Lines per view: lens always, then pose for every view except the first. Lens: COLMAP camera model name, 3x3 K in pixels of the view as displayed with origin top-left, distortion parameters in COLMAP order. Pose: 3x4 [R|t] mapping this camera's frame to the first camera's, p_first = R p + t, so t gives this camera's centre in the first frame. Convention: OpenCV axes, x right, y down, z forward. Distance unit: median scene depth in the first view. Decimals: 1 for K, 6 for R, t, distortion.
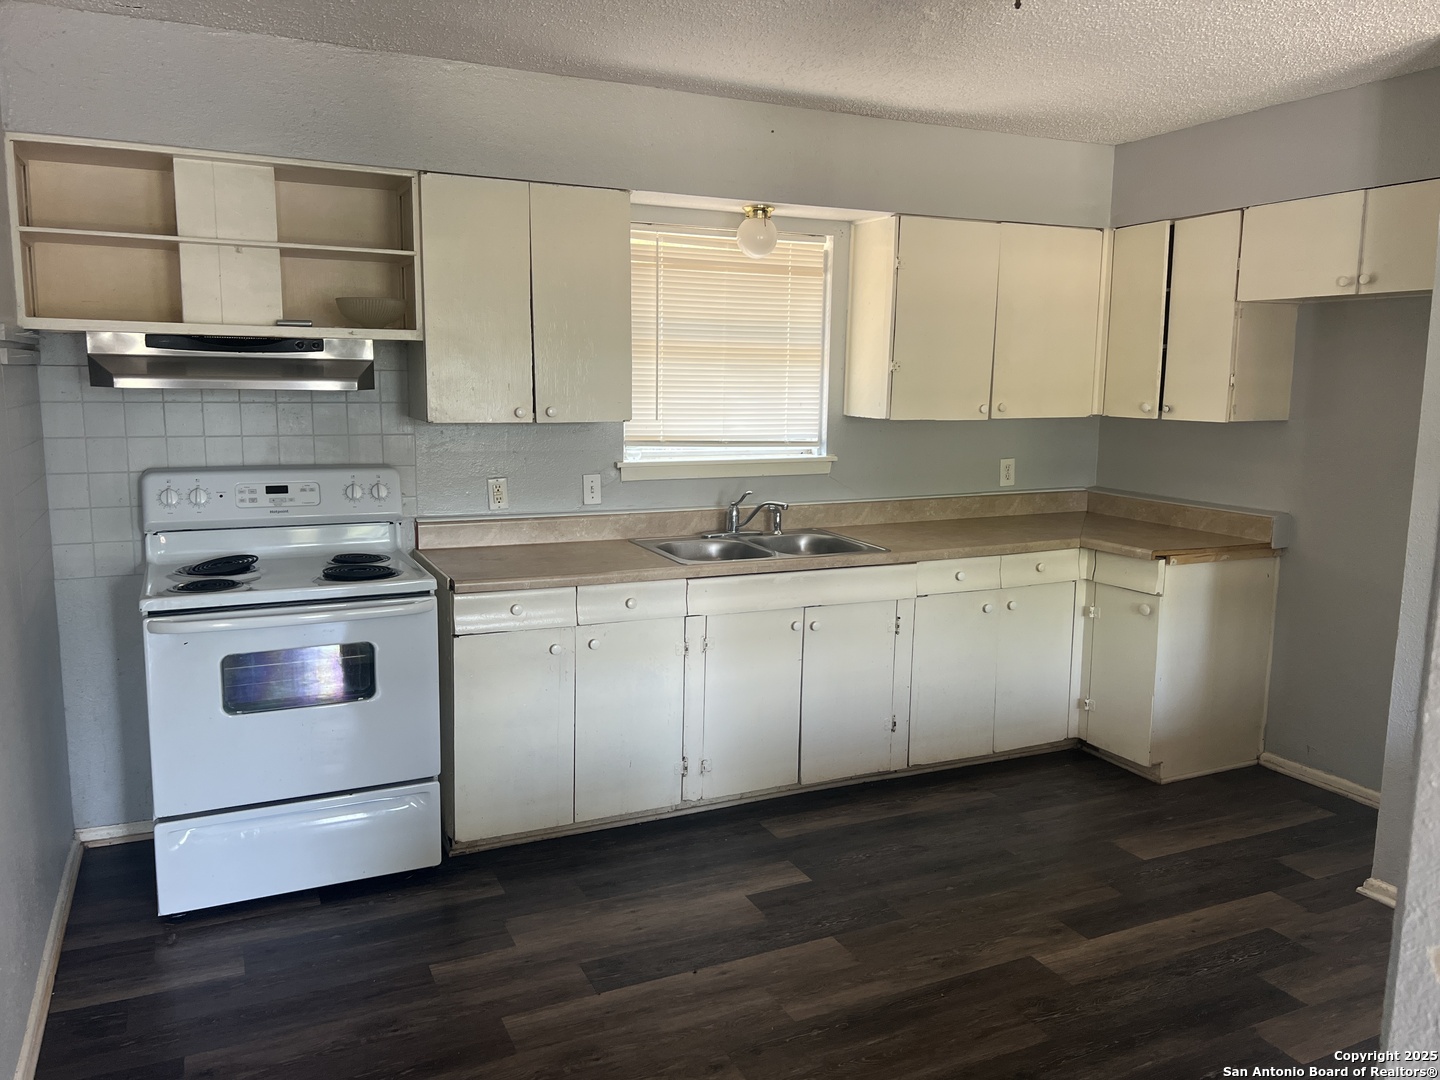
lens RADIAL K [[1111.7, 0, 720.0], [0, 1111.7, 540.0], [0, 0, 1]] dist [0.099216, -0.000481]
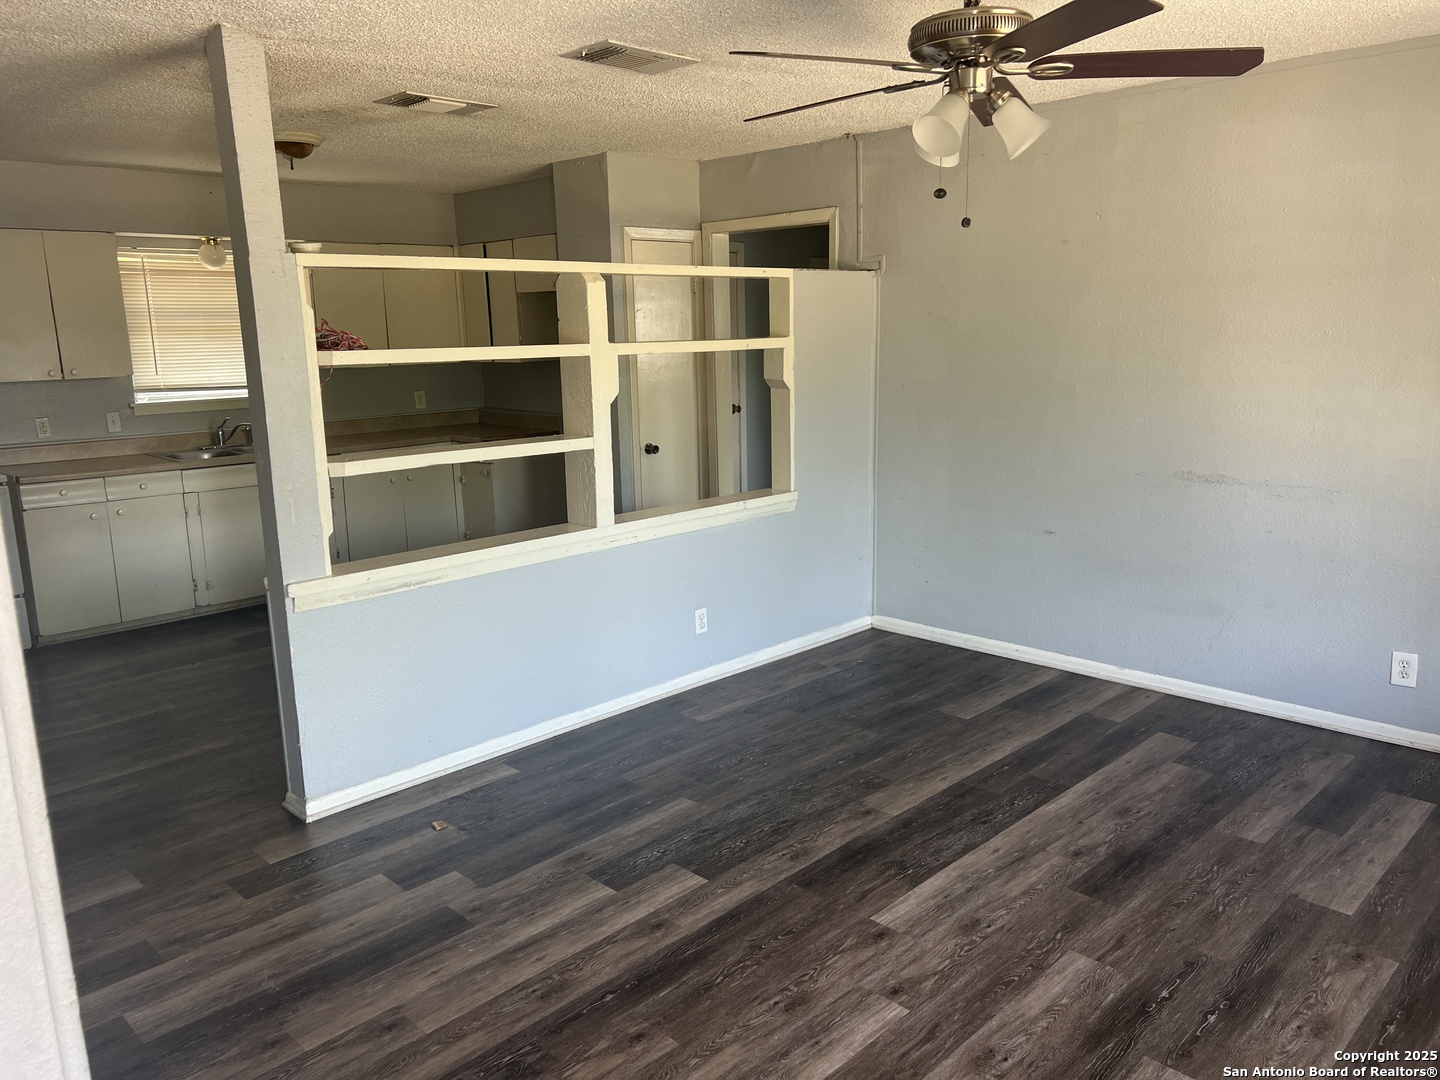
lens RADIAL K [[1087.5, 0, 720.0], [0, 1087.5, 540.0], [0, 0, 1]] dist [0.063206, -0.067714]
pose [[0.937004, -0.098357, 0.335184, 0.143037], [0.082314, 0.994690, 0.061776, 0.090881], [-0.339480, -0.030294, 0.940125, -0.713161]]
